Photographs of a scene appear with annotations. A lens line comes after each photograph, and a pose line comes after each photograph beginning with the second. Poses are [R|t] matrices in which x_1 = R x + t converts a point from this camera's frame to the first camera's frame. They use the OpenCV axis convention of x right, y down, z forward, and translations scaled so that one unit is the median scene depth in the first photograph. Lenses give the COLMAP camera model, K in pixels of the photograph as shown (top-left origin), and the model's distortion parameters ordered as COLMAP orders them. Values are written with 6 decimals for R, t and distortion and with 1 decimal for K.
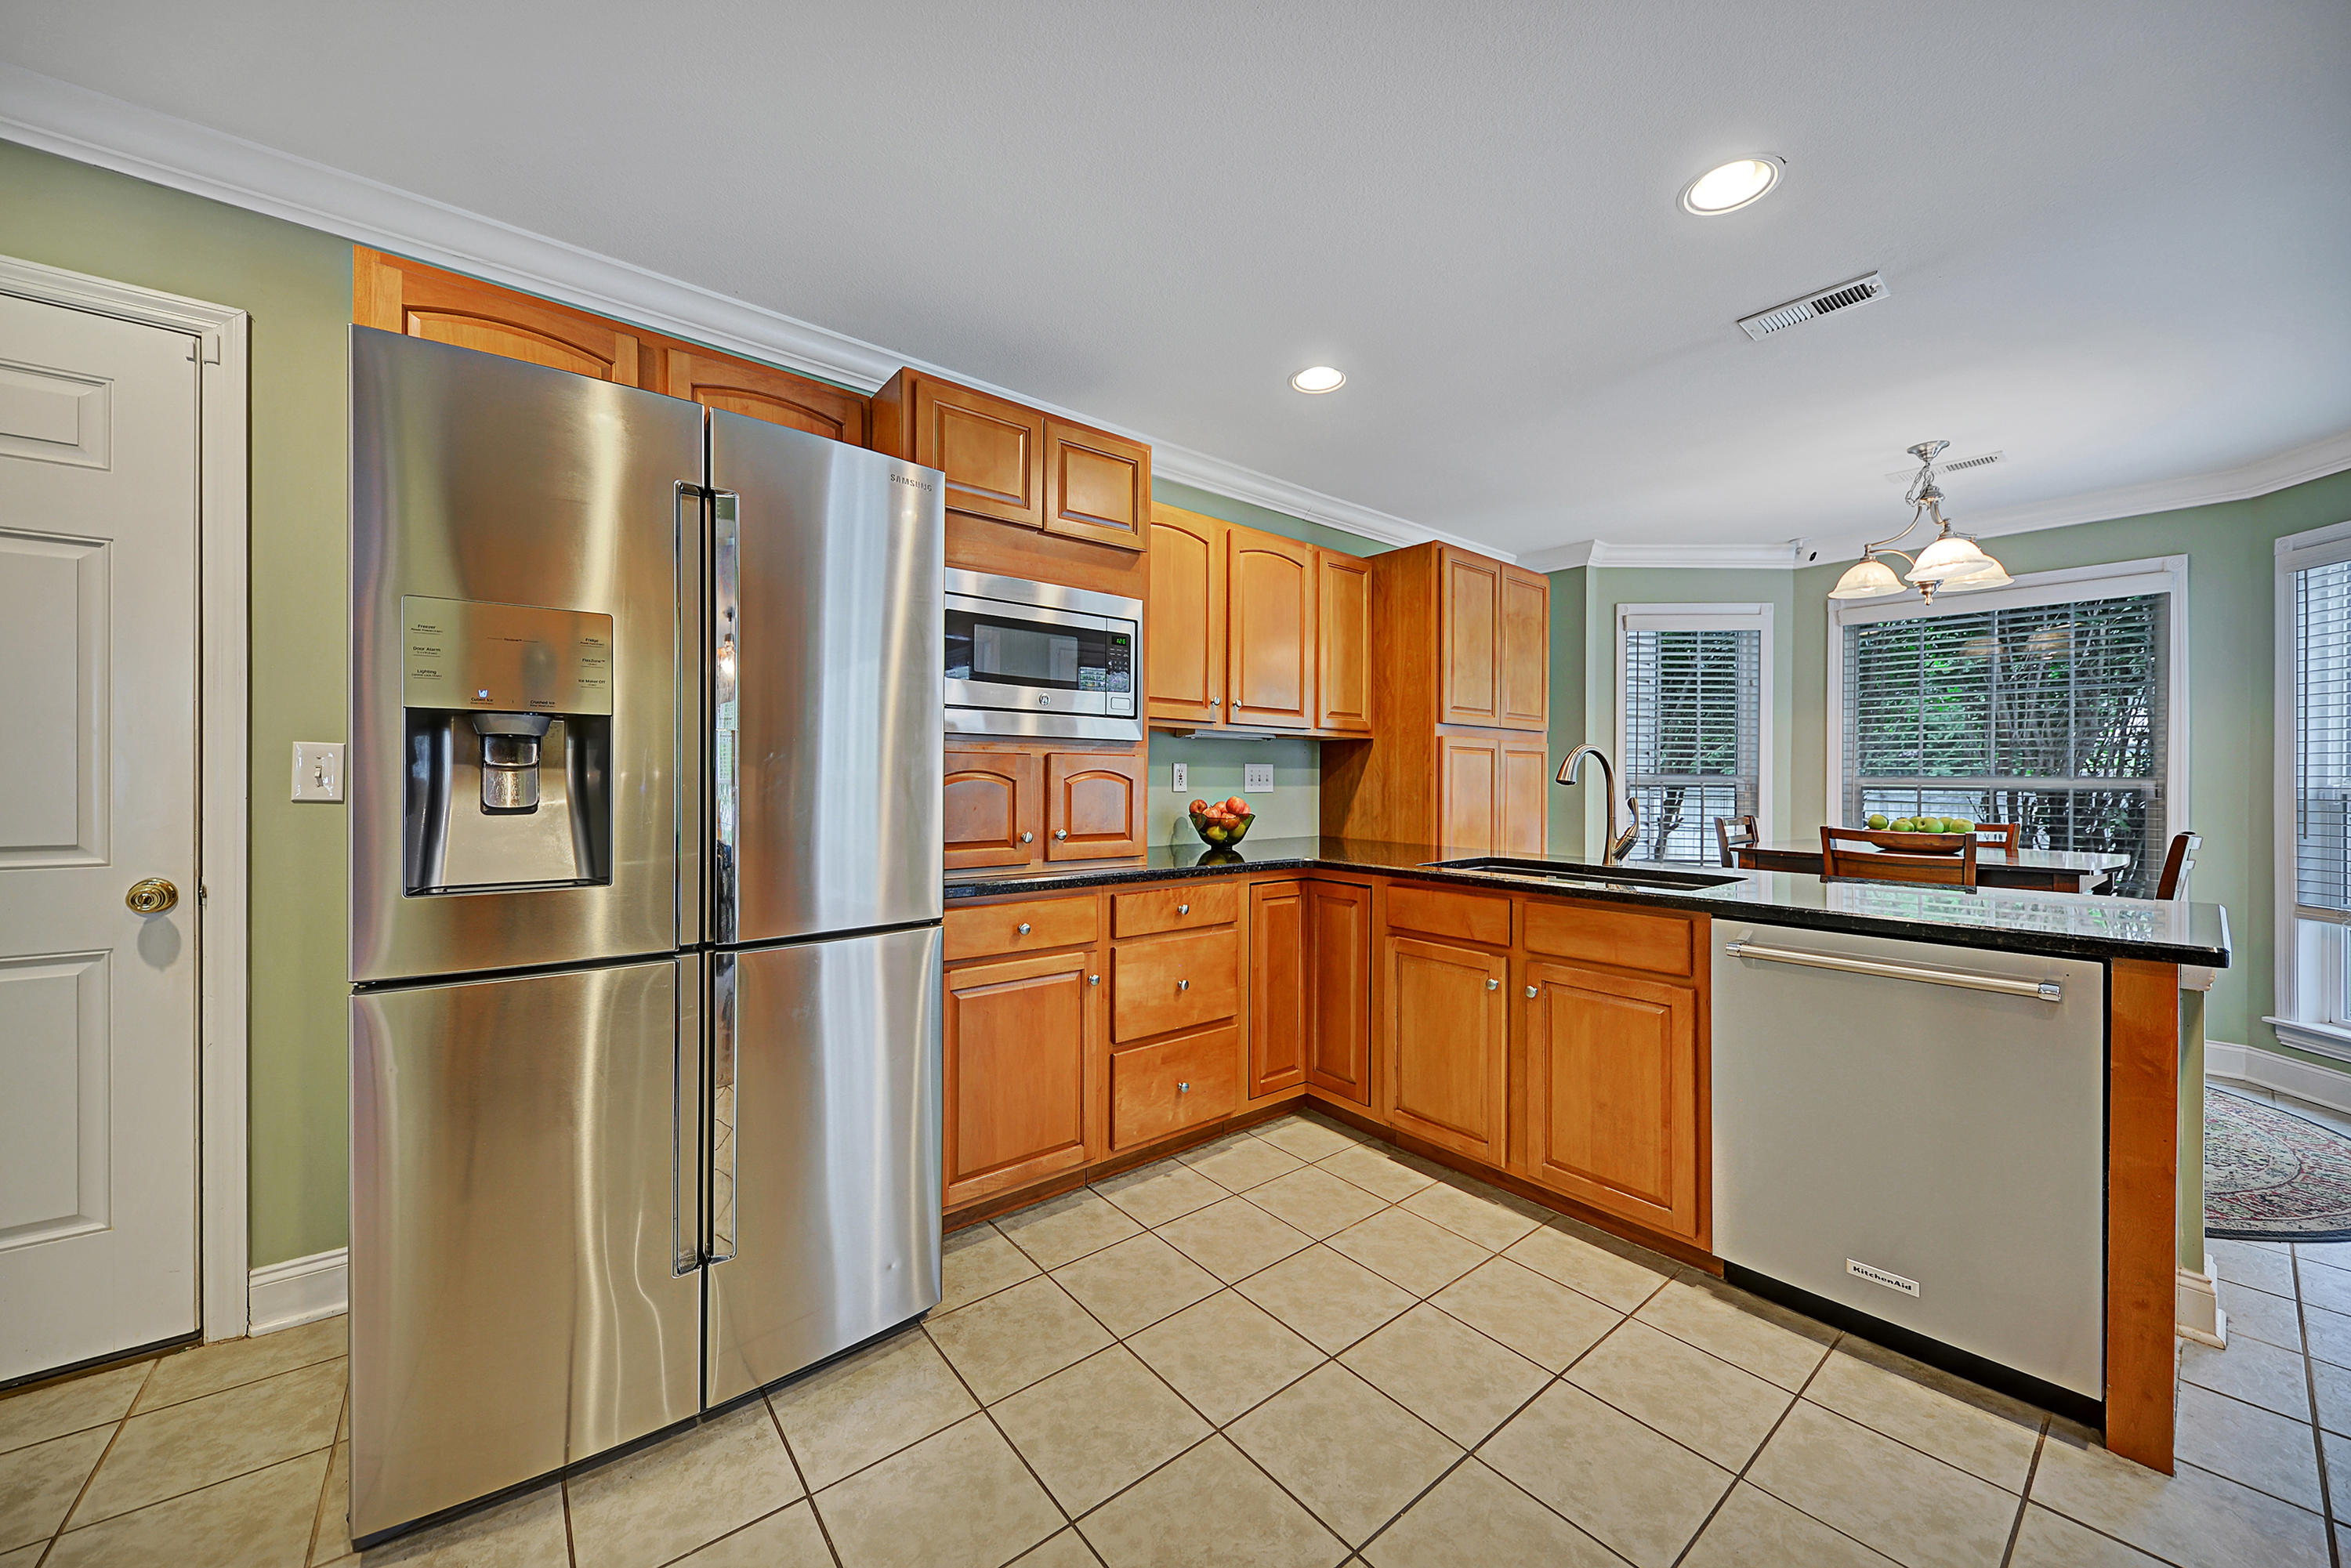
lens RADIAL K [[851.7, 0, 1188.4], [0, 851.7, 777.6], [0, 0, 1]] dist [0.008795, -0.001358]
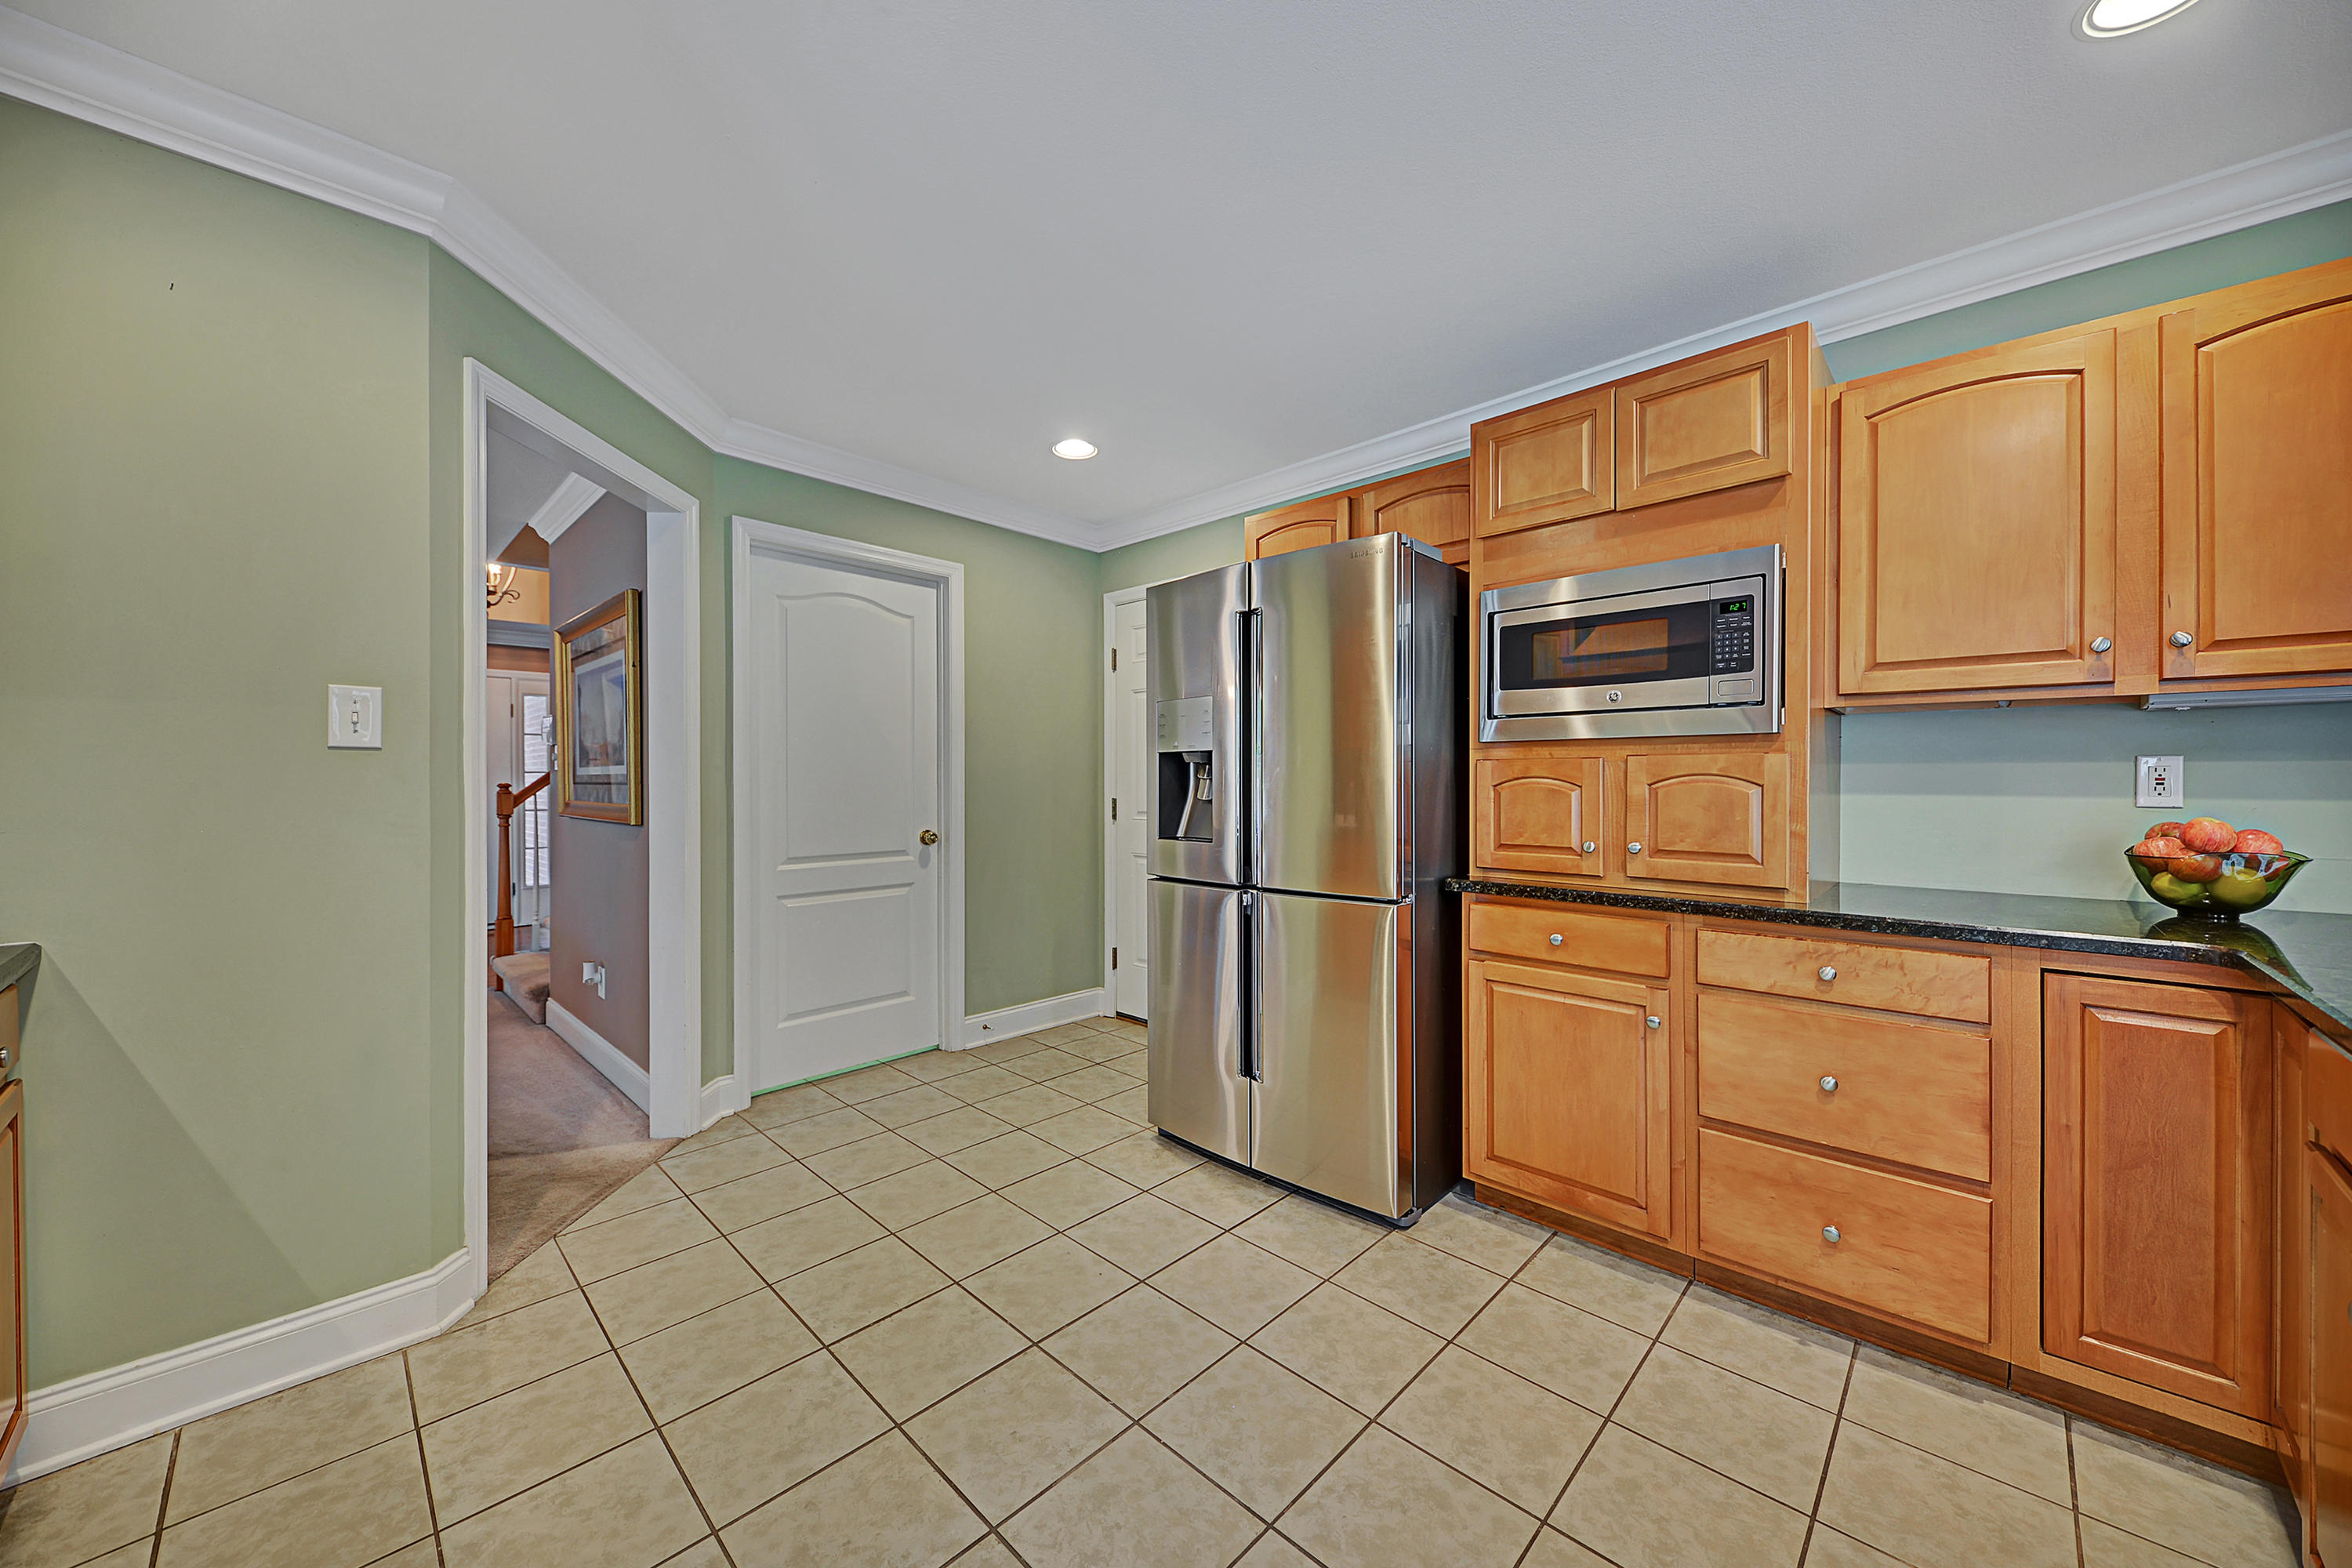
lens RADIAL K [[852.1, 0, 1170.2], [0, 852.1, 794.0], [0, 0, 1]] dist [0.008795, -0.001358]
pose [[0.106542, -0.000986, -0.994308, 0.636883], [-0.001934, 0.999997, -0.001199, 0.012896], [0.994306, 0.002050, 0.106540, 0.406189]]
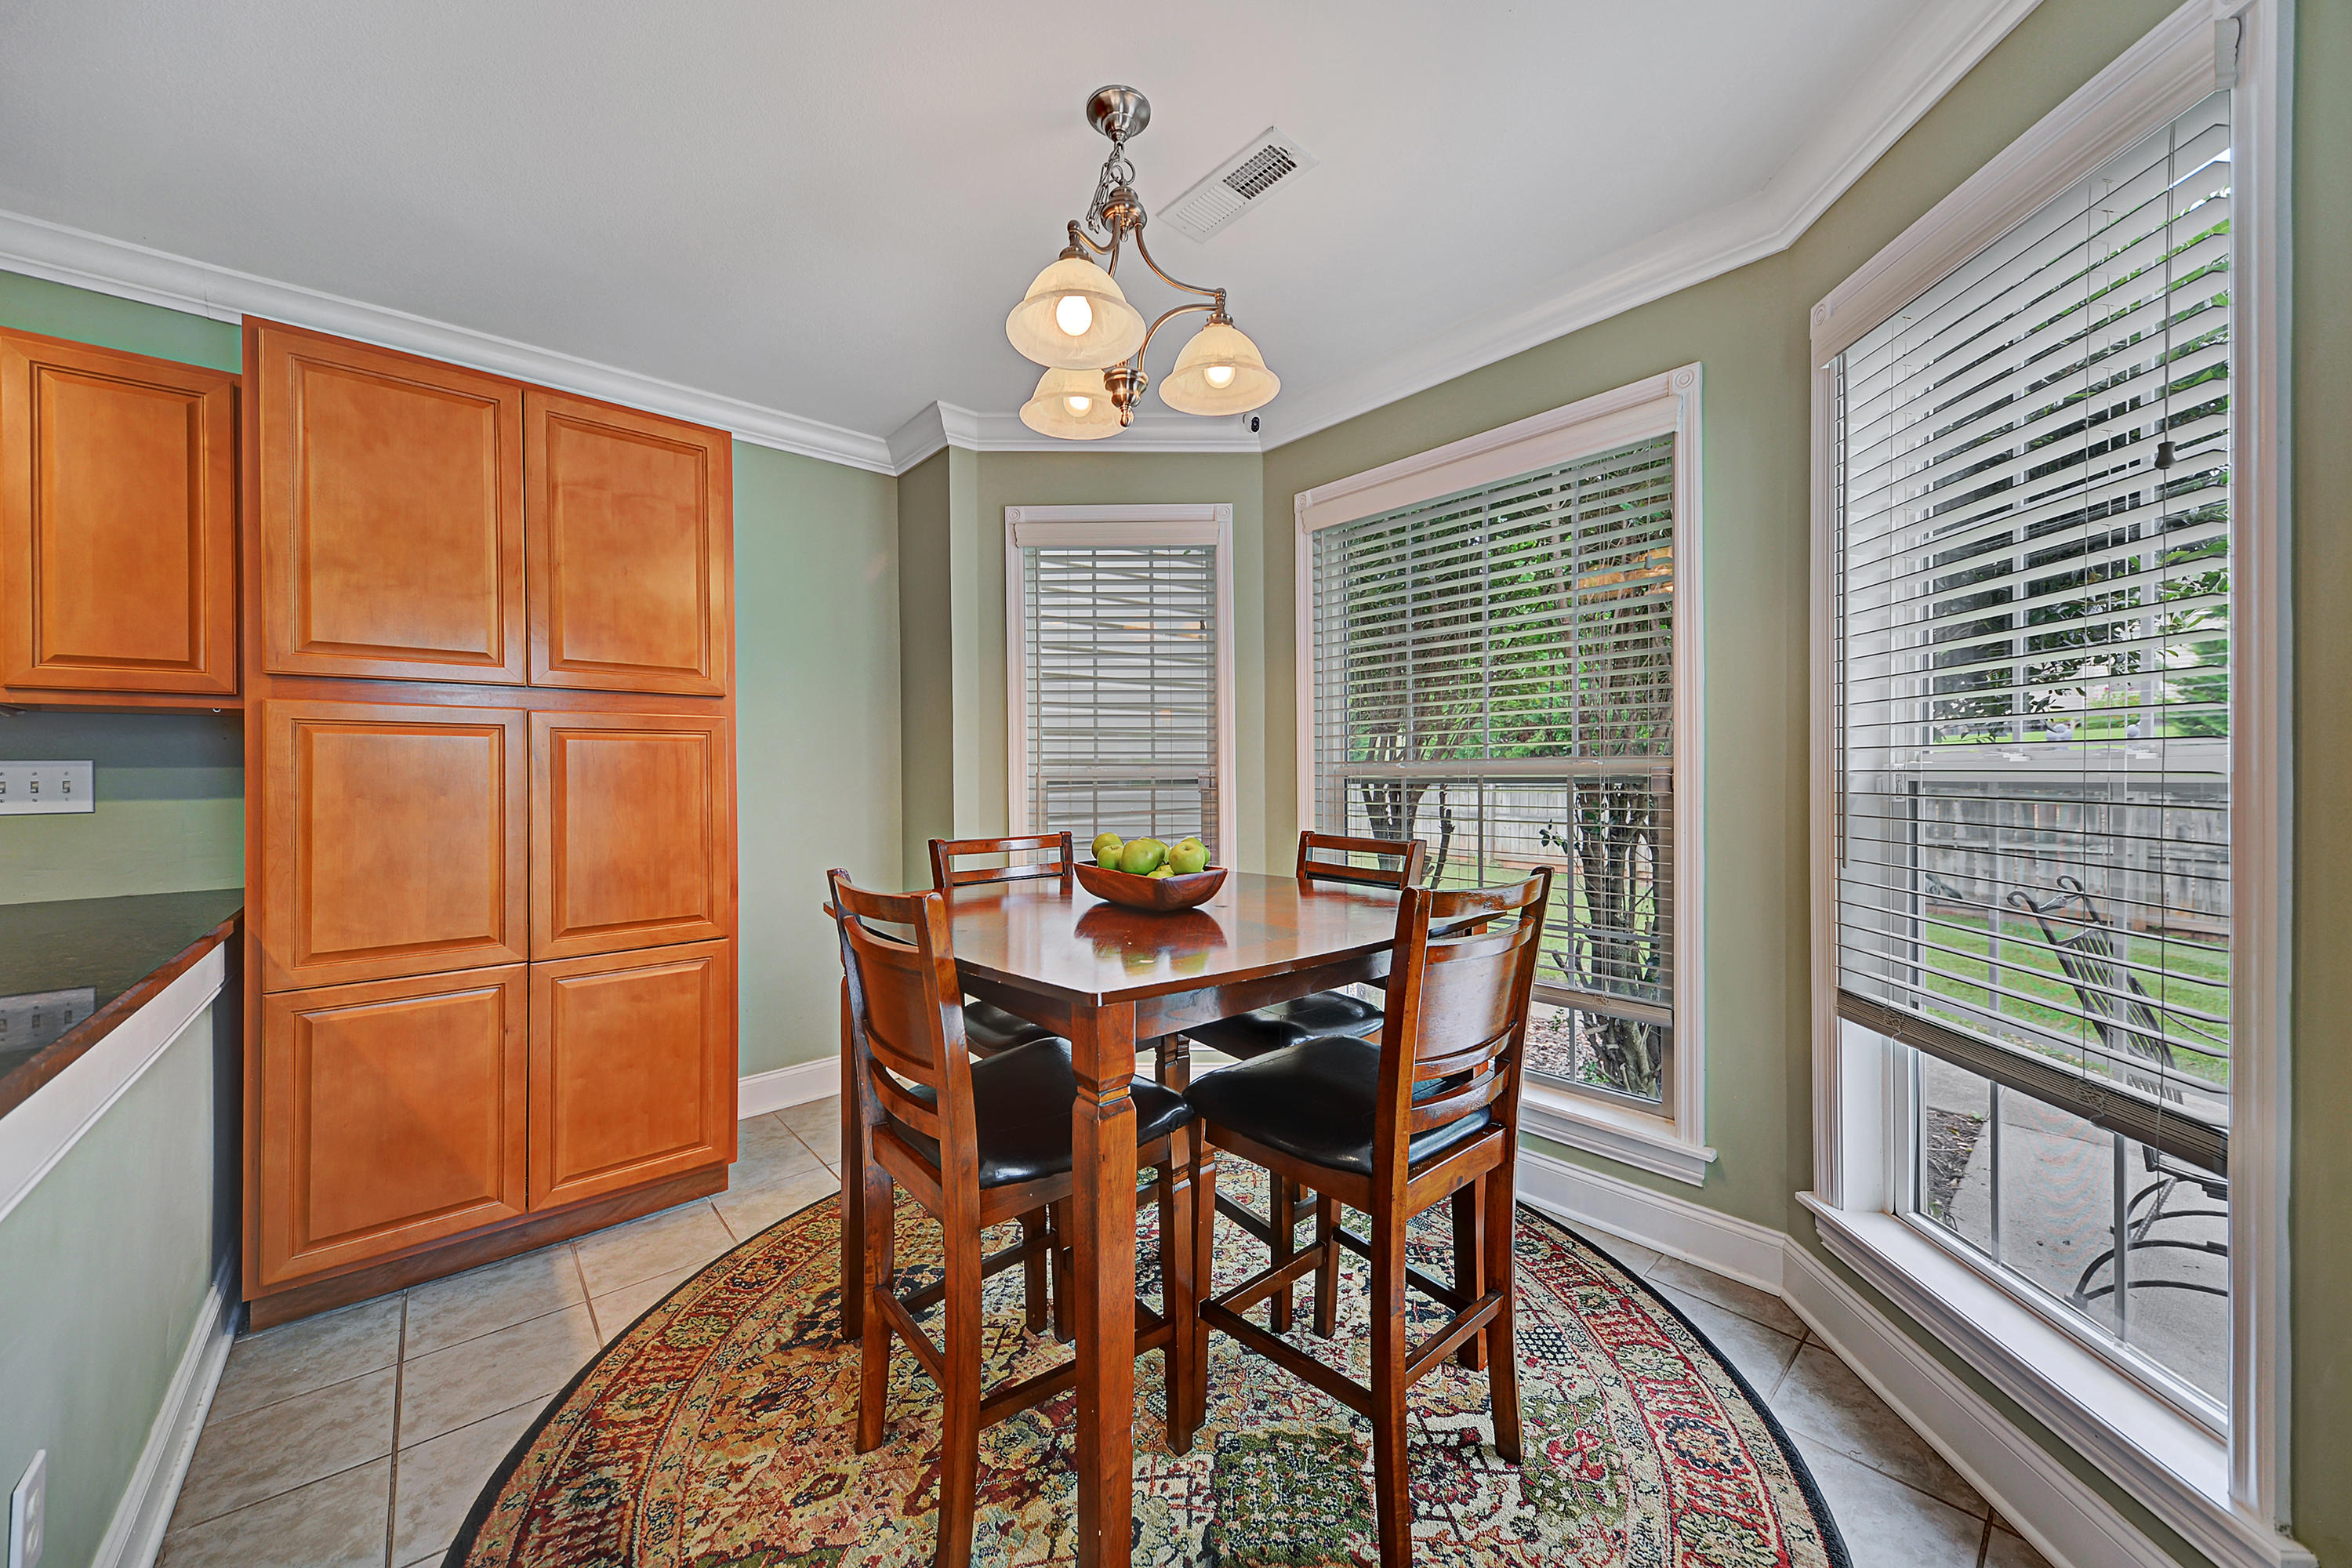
lens RADIAL K [[852.1, 0, 1158.4], [0, 852.1, 782.9], [0, 0, 1]] dist [0.008795, -0.001358]
pose [[0.999108, -0.018597, 0.037908, 1.092727], [0.018409, 0.999816, 0.005300, 0.011866], [-0.038000, -0.004597, 0.999267, 0.630407]]
